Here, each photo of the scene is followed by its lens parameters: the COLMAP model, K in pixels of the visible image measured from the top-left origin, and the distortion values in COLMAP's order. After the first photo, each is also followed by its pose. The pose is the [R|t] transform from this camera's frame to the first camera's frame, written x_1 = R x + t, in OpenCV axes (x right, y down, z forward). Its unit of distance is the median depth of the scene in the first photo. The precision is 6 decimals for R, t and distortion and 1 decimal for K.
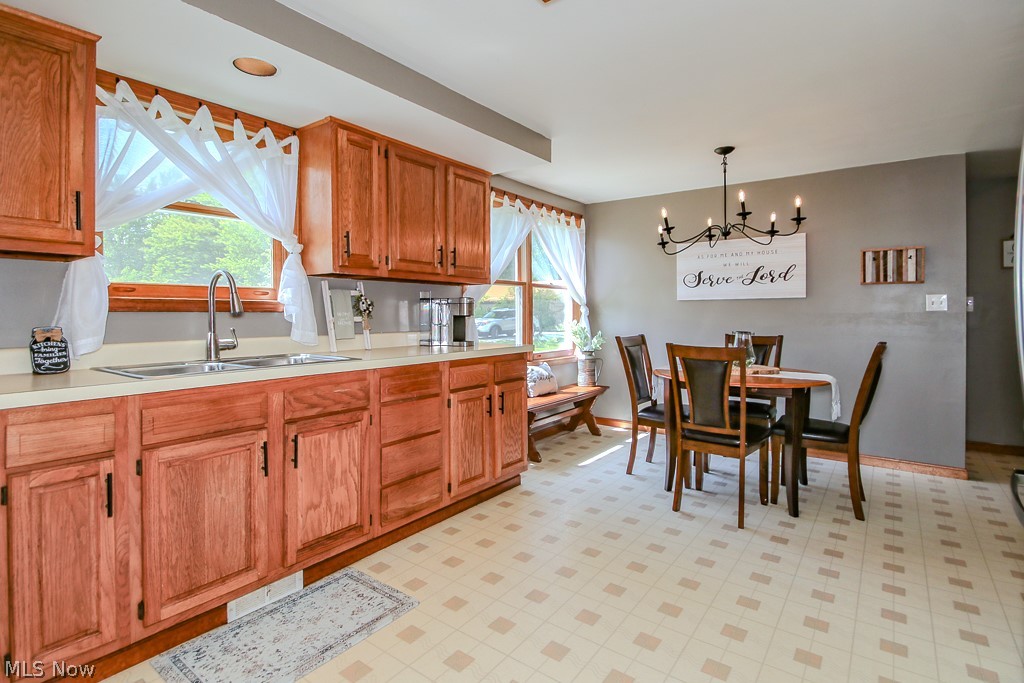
lens RADIAL K [[499.5, 0, 517.0], [0, 499.5, 314.1], [0, 0, 1]] dist [-0.000525, -0.001245]
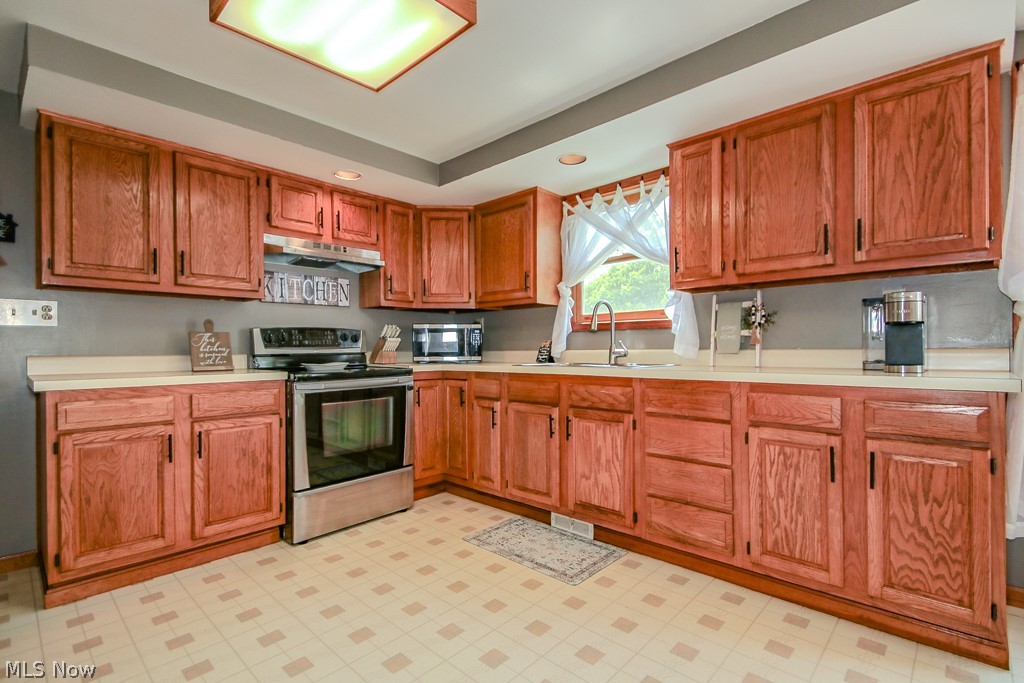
lens RADIAL K [[472.4, 0, 512.7], [0, 472.4, 348.5], [0, 0, 1]] dist [0.002544, -0.000104]
pose [[-0.120314, 0.001634, -0.992735, 0.784638], [0.006241, 0.999980, 0.000890, 0.046521], [0.992716, -0.006089, -0.120321, 0.904176]]
